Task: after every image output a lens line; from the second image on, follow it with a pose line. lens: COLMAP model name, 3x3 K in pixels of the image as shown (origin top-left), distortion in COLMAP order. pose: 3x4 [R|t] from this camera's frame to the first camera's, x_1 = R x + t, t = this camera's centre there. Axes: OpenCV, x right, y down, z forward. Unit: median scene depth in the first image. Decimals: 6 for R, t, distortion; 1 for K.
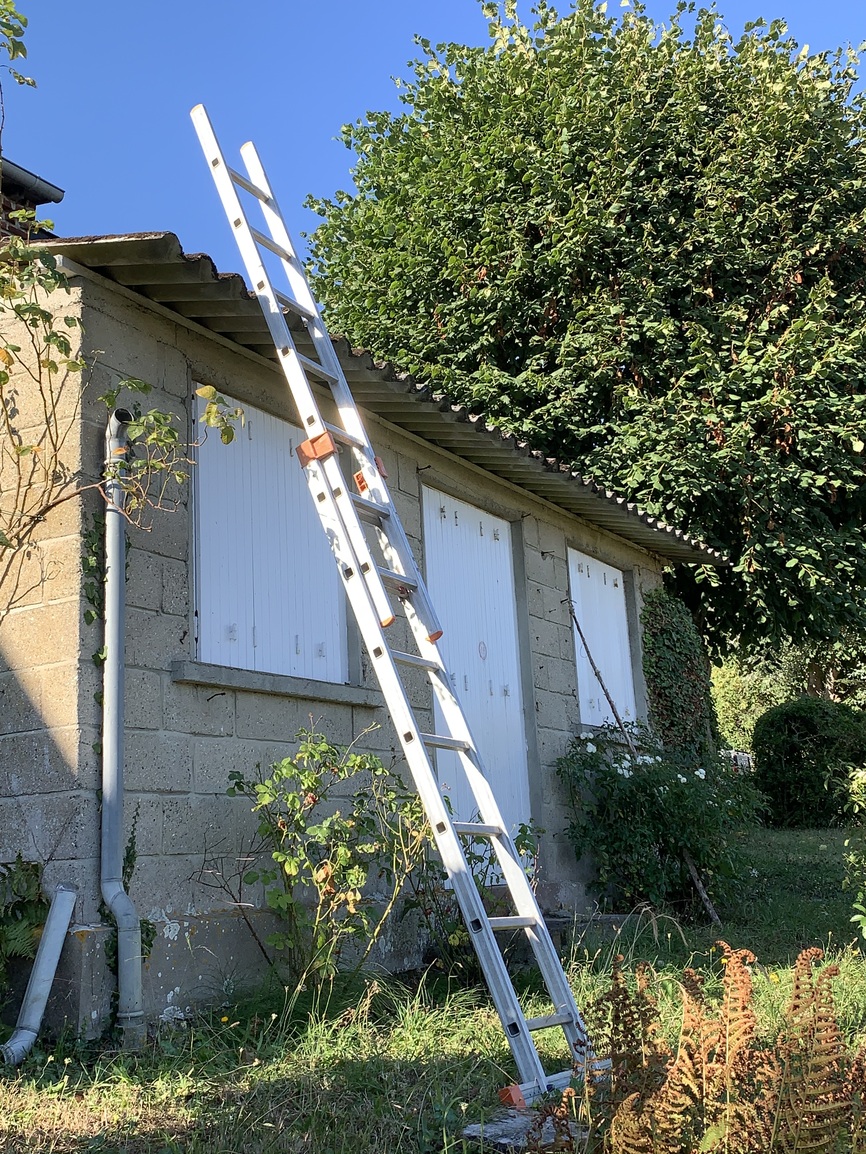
lens RADIAL K [[1352.5, 0, 433.0], [0, 1352.5, 577.0], [0, 0, 1]] dist [0.180639, -0.022529]
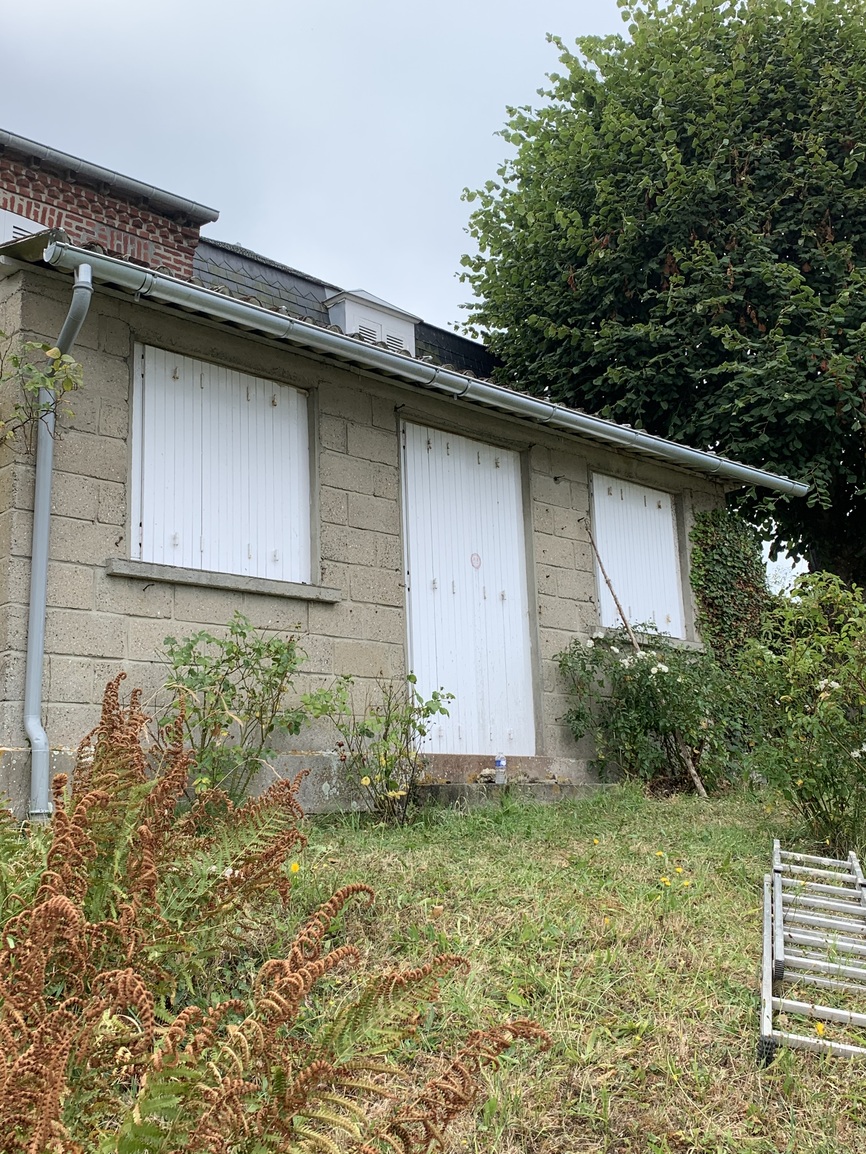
lens RADIAL K [[1226.3, 0, 433.0], [0, 1226.3, 577.0], [0, 0, 1]] dist [0.124115, 0.003115]
pose [[0.959328, -0.030373, -0.280654, 0.282606], [0.037713, 0.999072, 0.020787, 0.042326], [0.279762, -0.030526, 0.959584, -0.031639]]
